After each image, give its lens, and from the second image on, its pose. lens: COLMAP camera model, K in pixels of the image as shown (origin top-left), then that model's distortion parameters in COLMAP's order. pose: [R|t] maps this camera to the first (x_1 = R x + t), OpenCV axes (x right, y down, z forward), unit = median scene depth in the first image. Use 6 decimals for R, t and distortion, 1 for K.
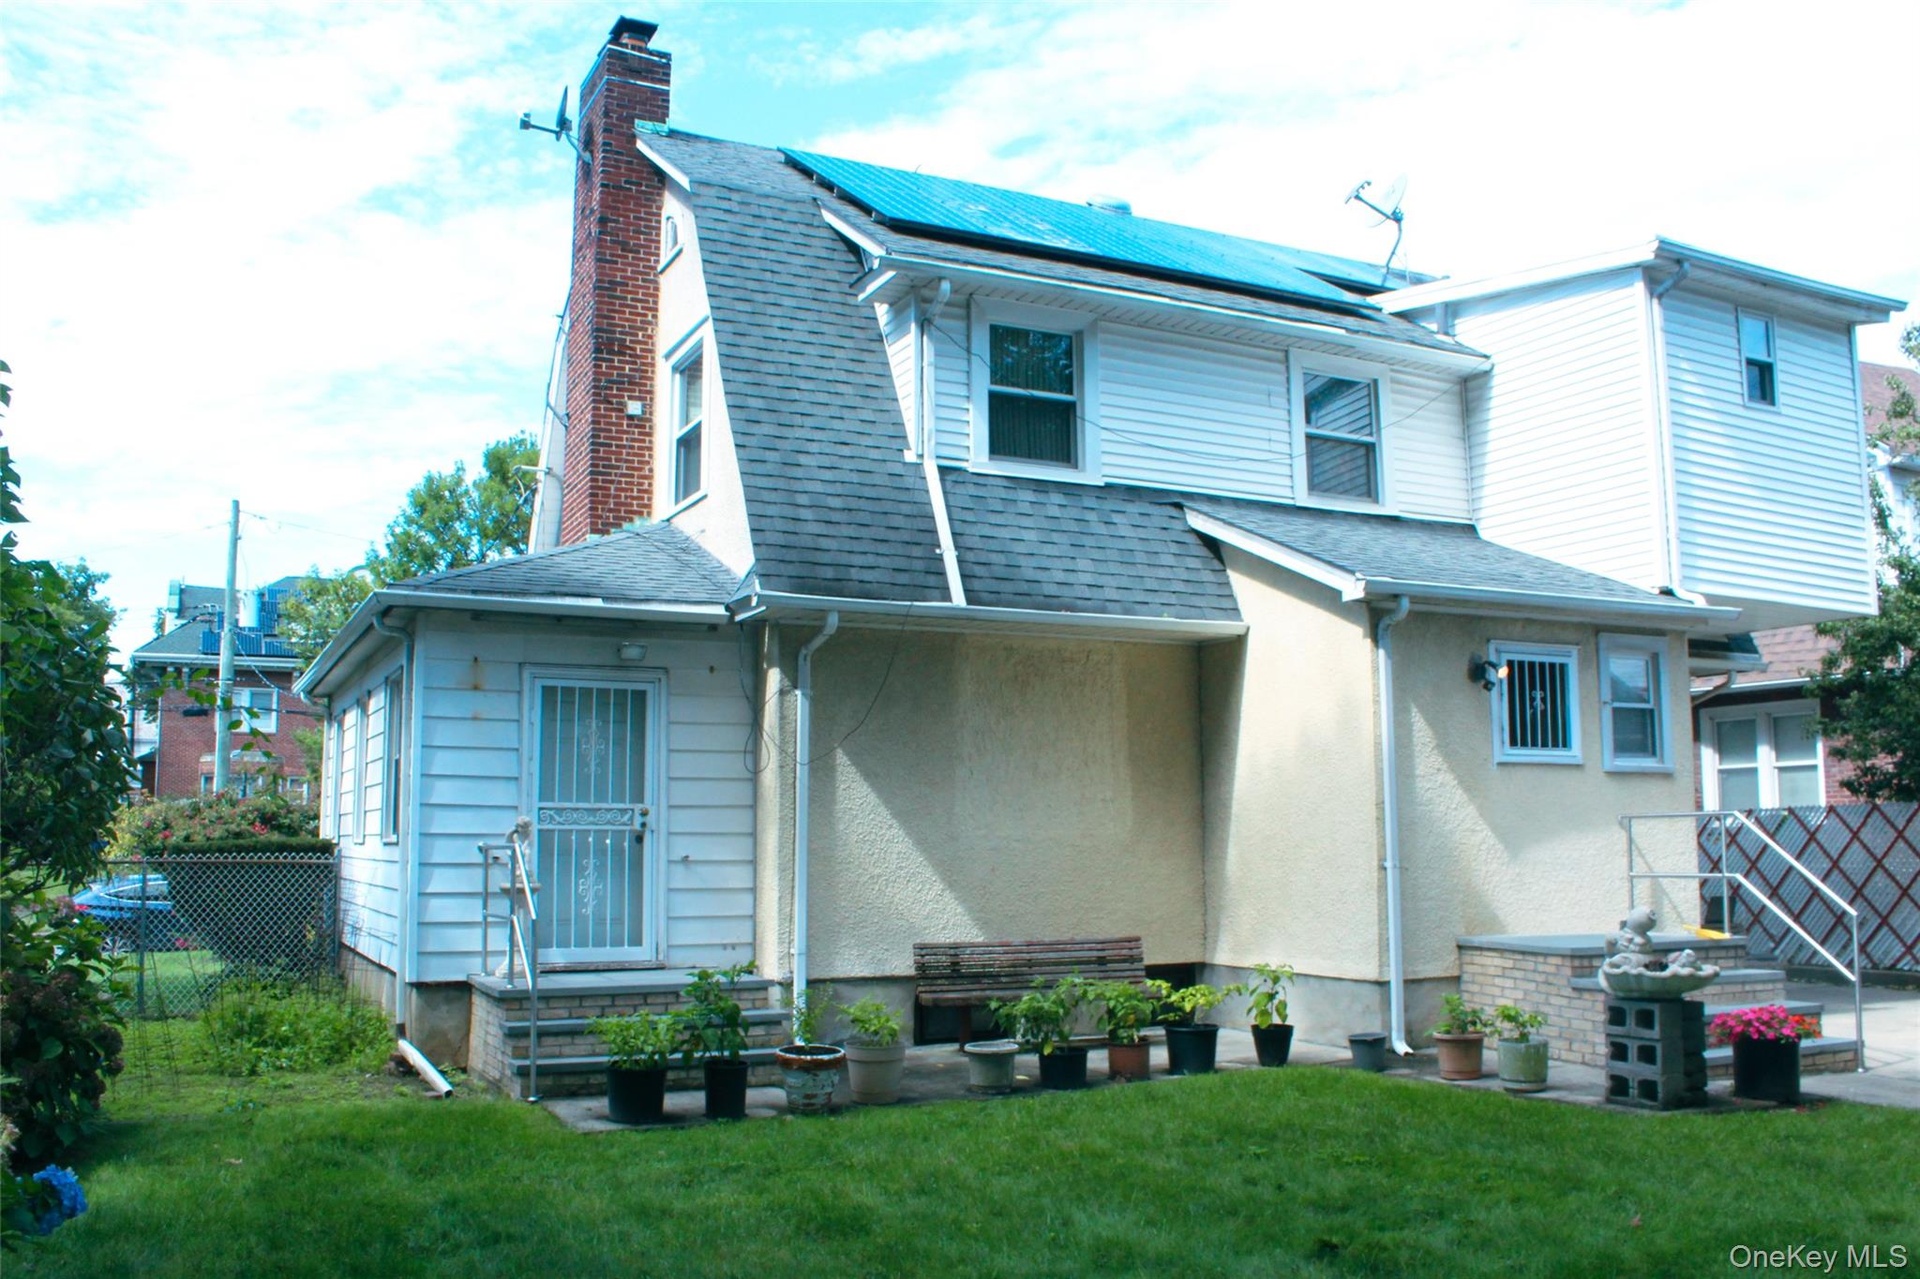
lens RADIAL K [[1623.3, 0, 955.8], [0, 1623.3, 653.7], [0, 0, 1]] dist [-0.163817, 0.149301]
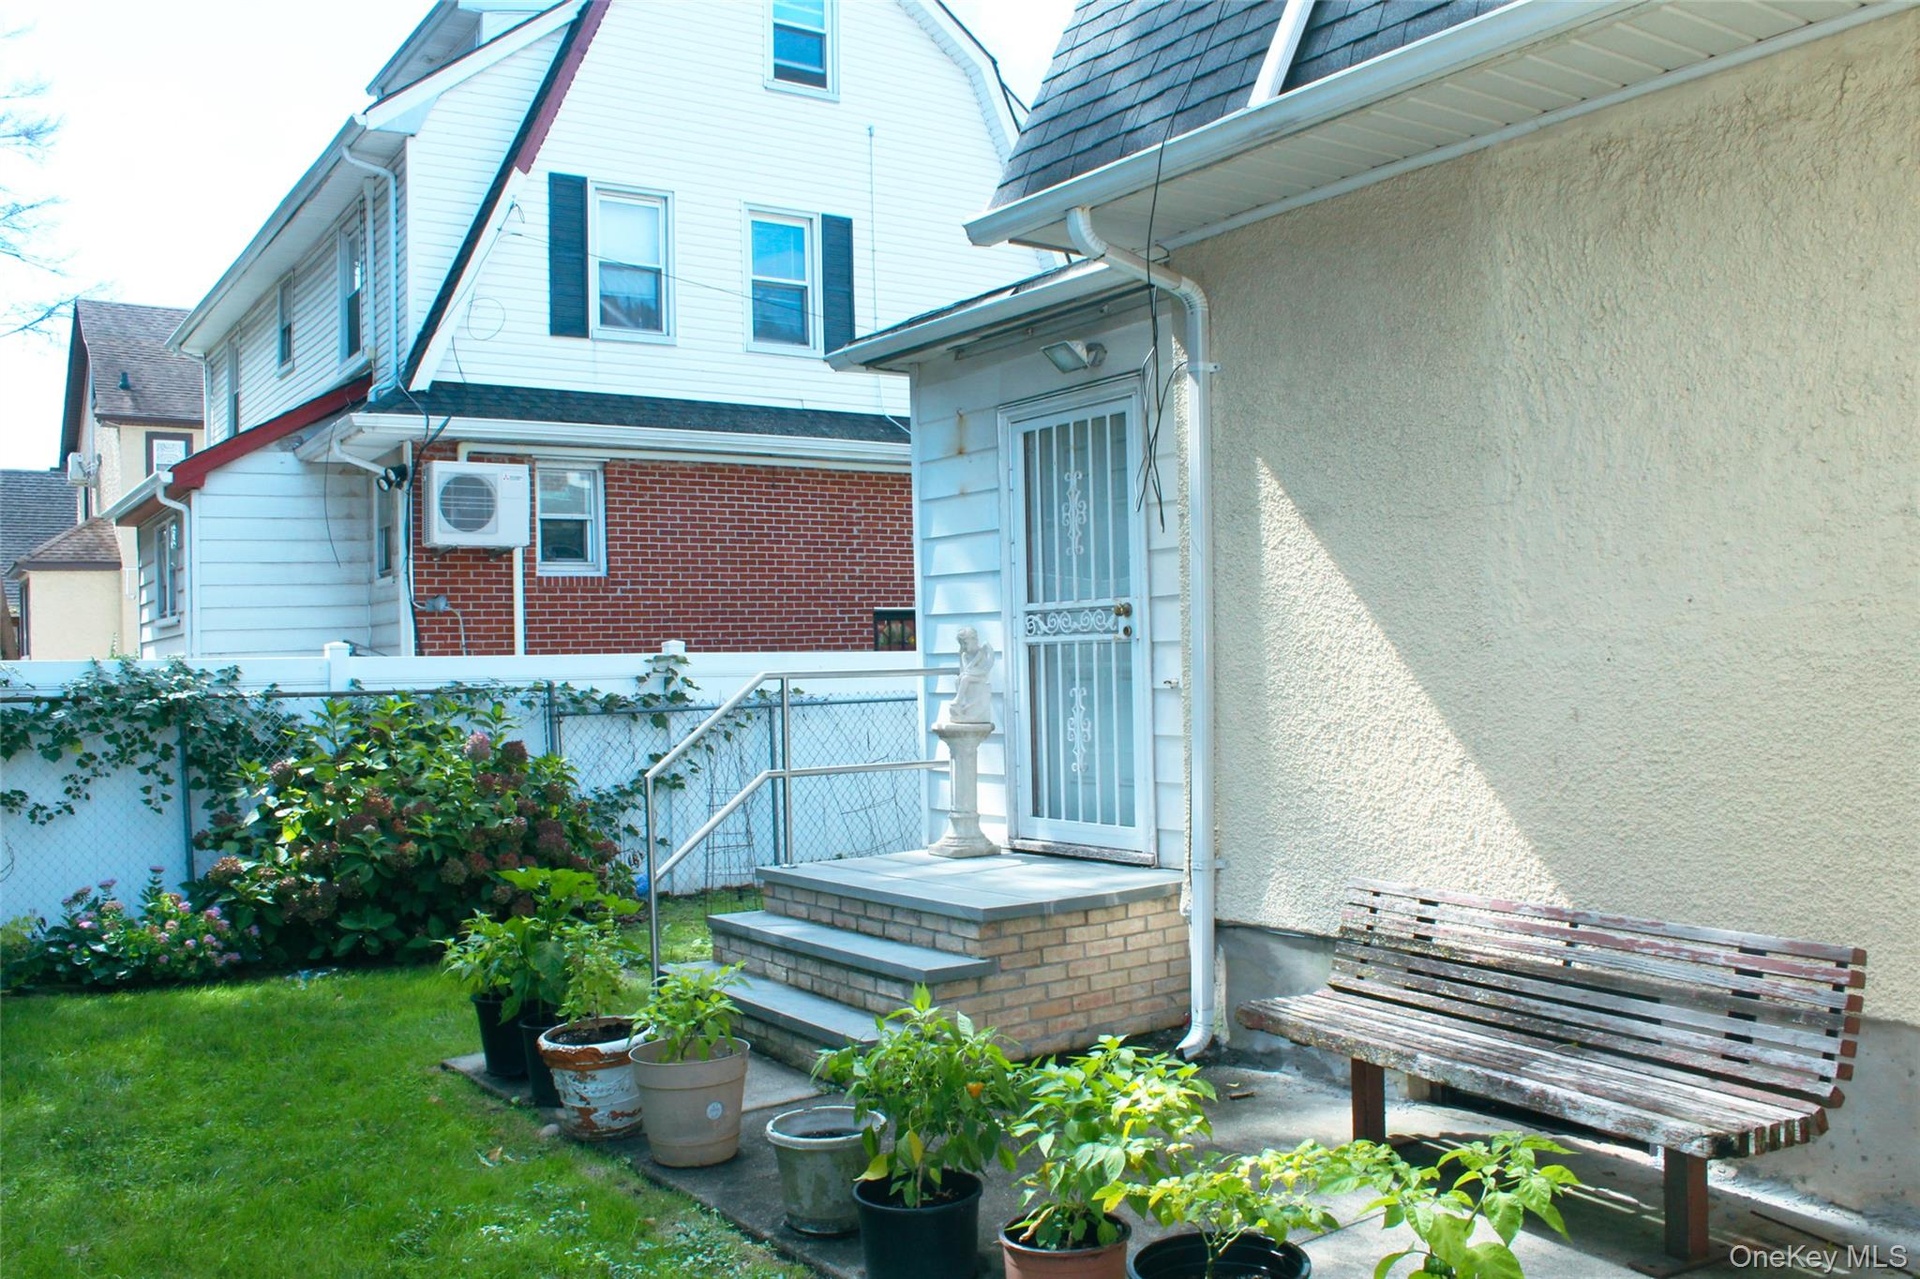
lens RADIAL K [[1623.3, 0, 955.8], [0, 1623.3, 653.7], [0, 0, 1]] dist [-0.163817, 0.149301]
pose [[0.153845, -0.004503, -0.988085, 0.420738], [0.144752, 0.989304, 0.018029, 0.097596], [0.977435, -0.145801, 0.152851, 0.869786]]
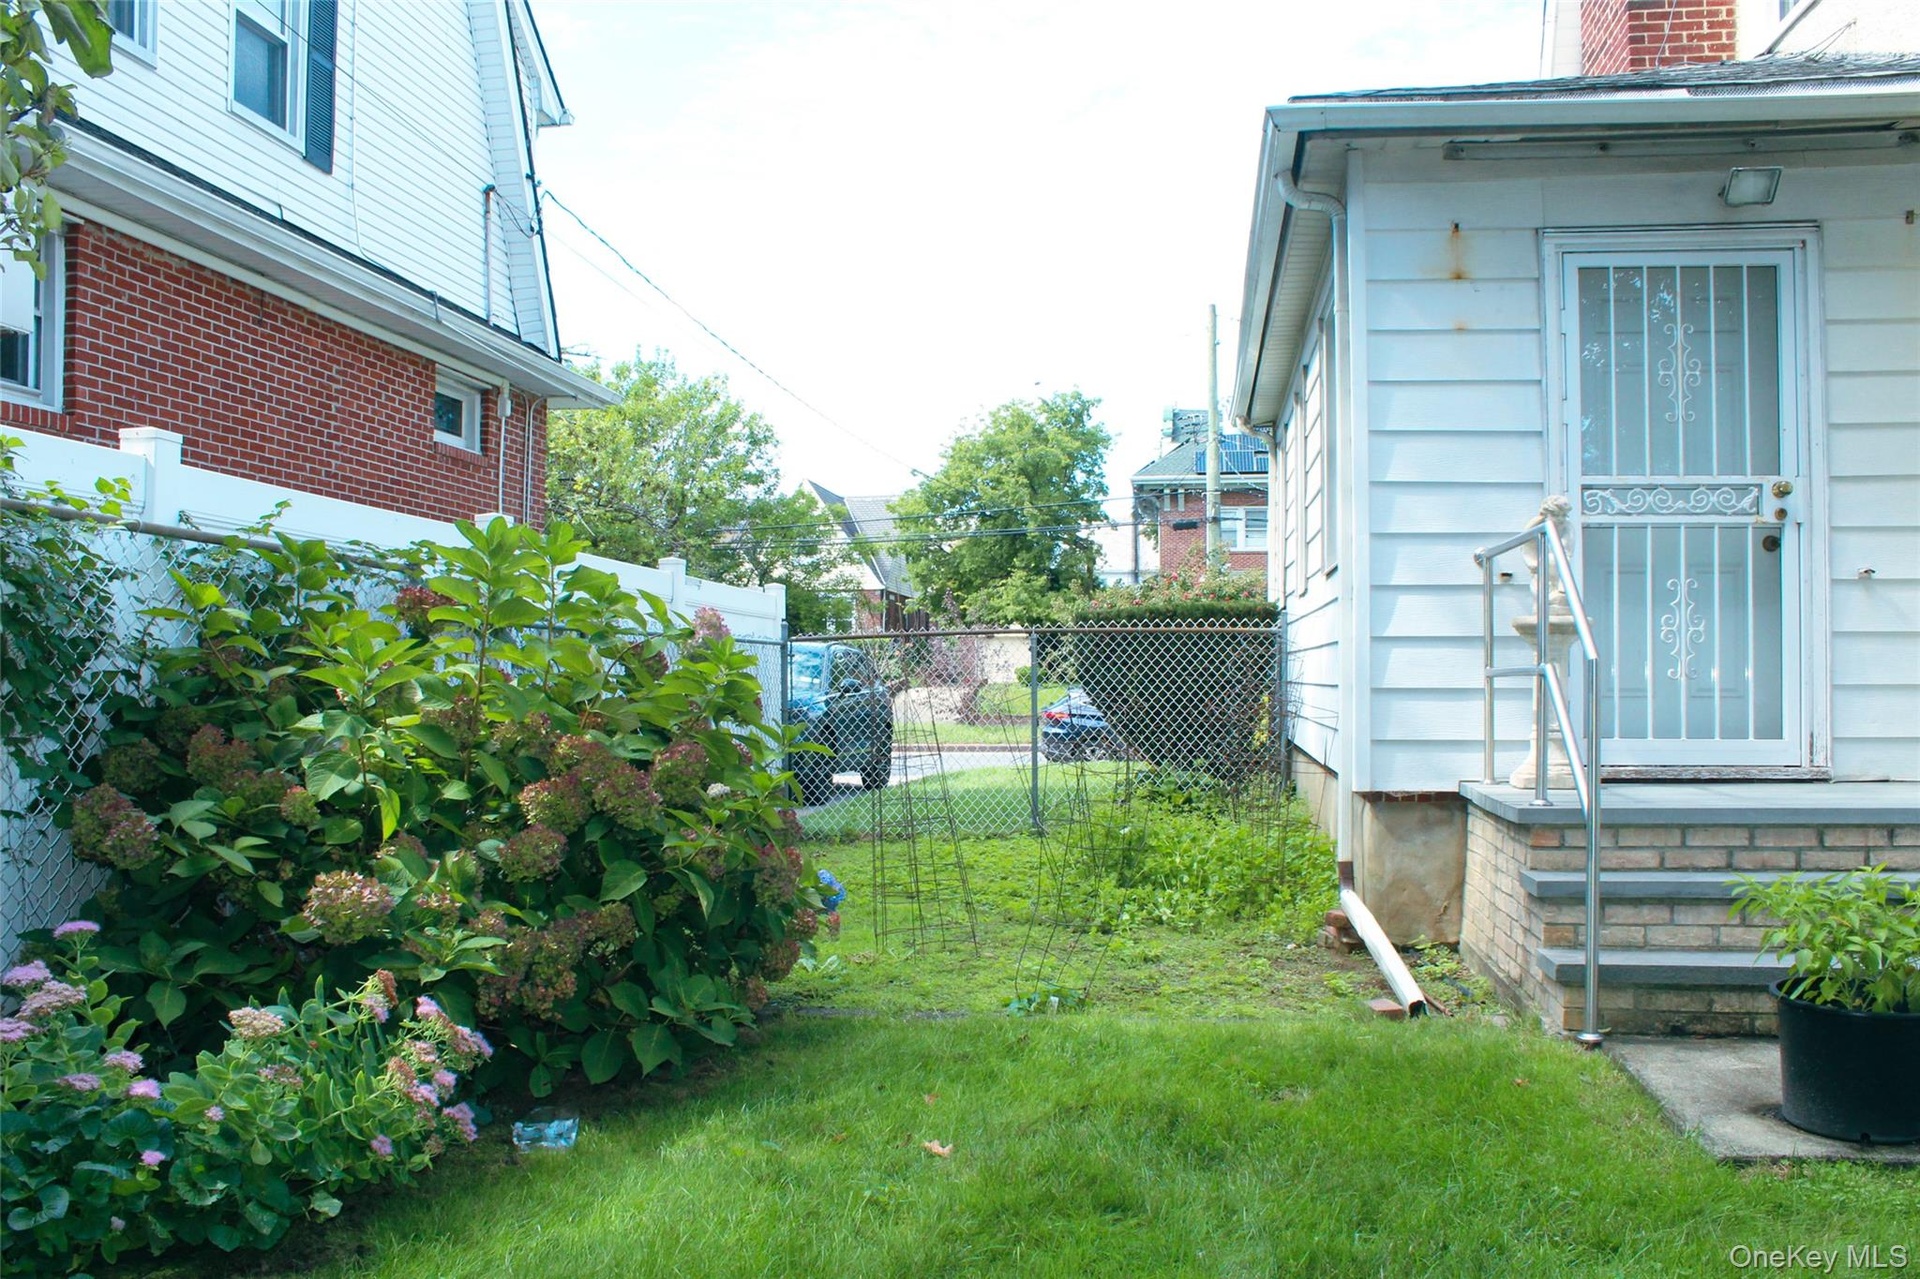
lens RADIAL K [[1623.3, 0, 955.8], [0, 1623.3, 653.7], [0, 0, 1]] dist [-0.163817, 0.149301]
pose [[0.820185, -0.002009, -0.572095, -0.125294], [0.062238, 0.994372, 0.085736, 0.094067], [0.568703, -0.105926, 0.815694, 0.427896]]
